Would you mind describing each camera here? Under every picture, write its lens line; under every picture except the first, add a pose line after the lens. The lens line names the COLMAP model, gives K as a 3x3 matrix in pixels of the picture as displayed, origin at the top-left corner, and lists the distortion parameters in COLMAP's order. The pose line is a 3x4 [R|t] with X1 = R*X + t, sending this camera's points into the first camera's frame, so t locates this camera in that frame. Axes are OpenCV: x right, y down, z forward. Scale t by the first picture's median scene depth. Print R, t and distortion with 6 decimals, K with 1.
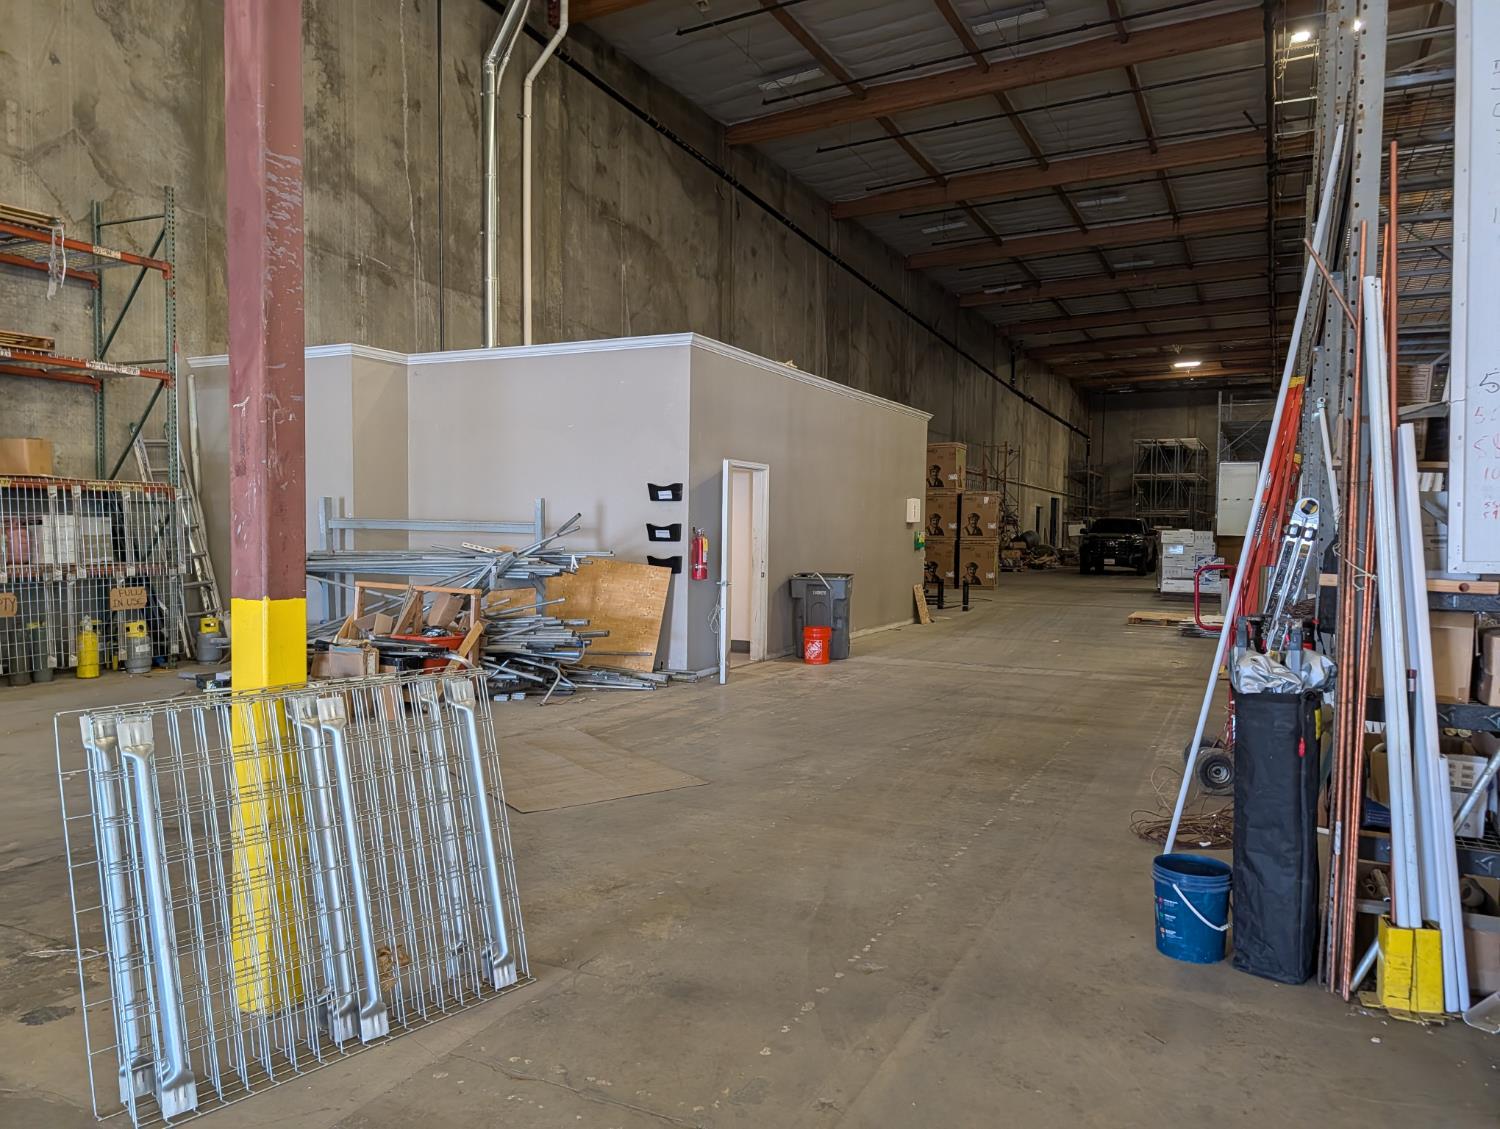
lens RADIAL K [[1052.3, 0, 750.5], [0, 1052.3, 573.3], [0, 0, 1]] dist [0.048720, -0.059126]
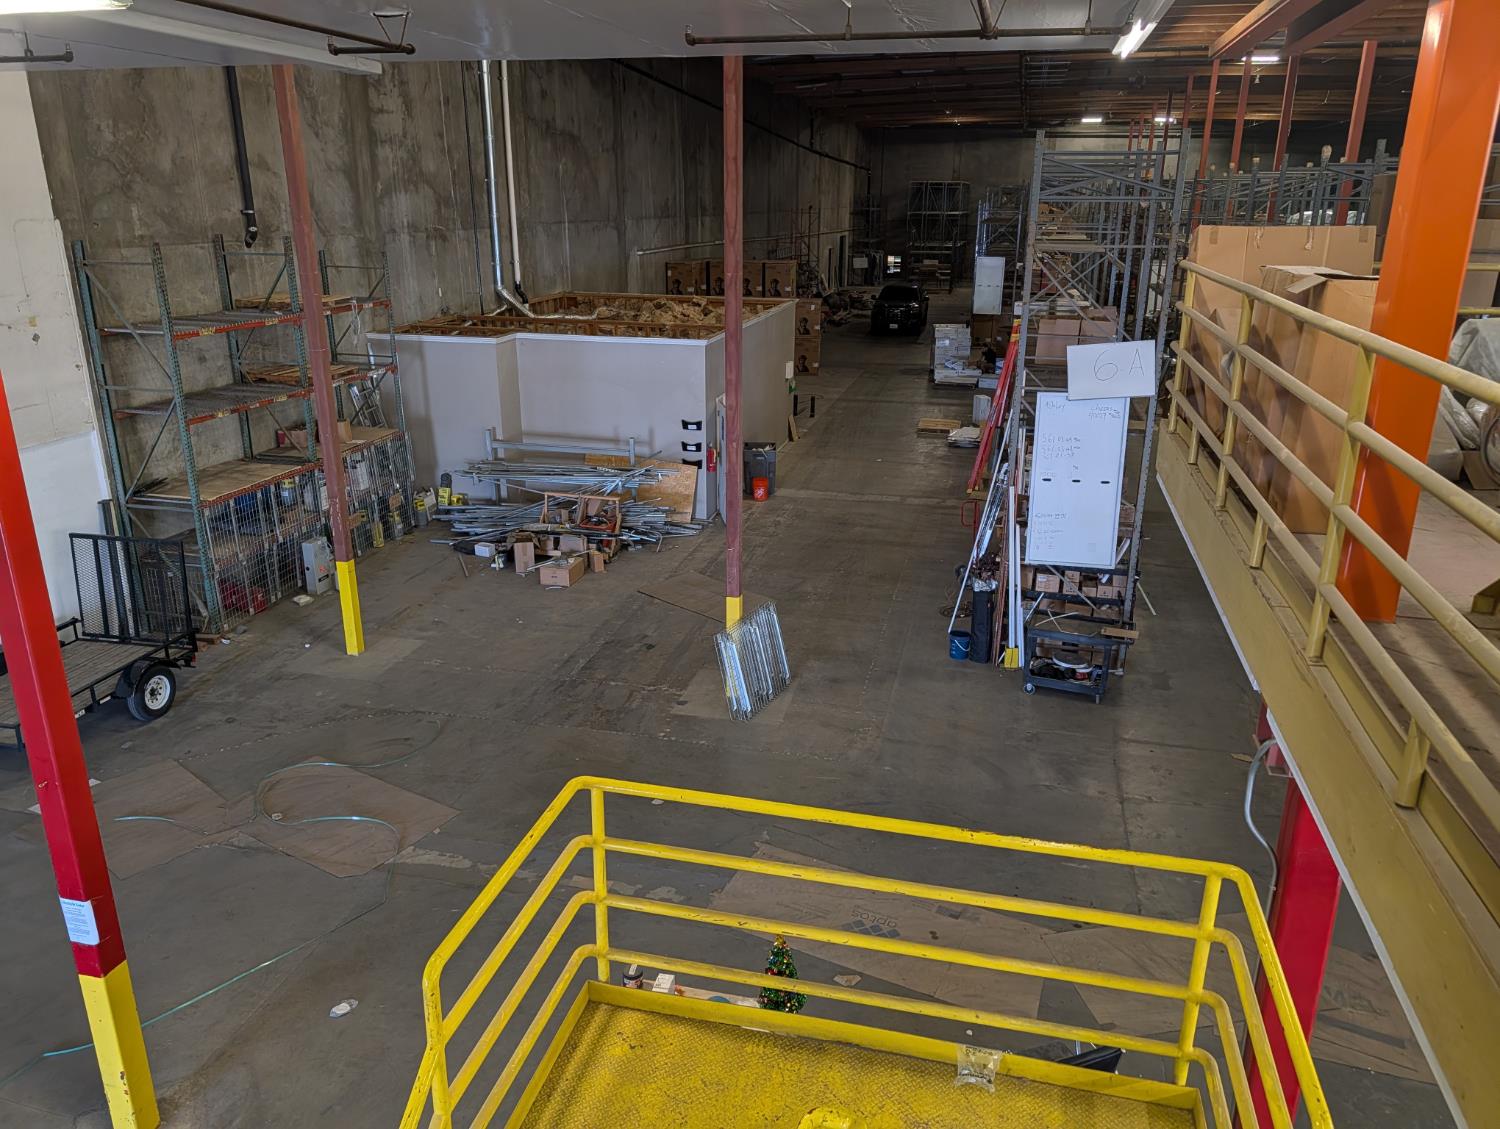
lens RADIAL K [[1070.4, 0, 750.0], [0, 1070.4, 564.5], [0, 0, 1]] dist [0.047264, -0.192600]
pose [[0.975913, -0.076202, 0.204420, -0.346603], [0.013390, 0.956169, 0.292508, -0.352862], [-0.217750, -0.282725, 0.934158, -0.749946]]
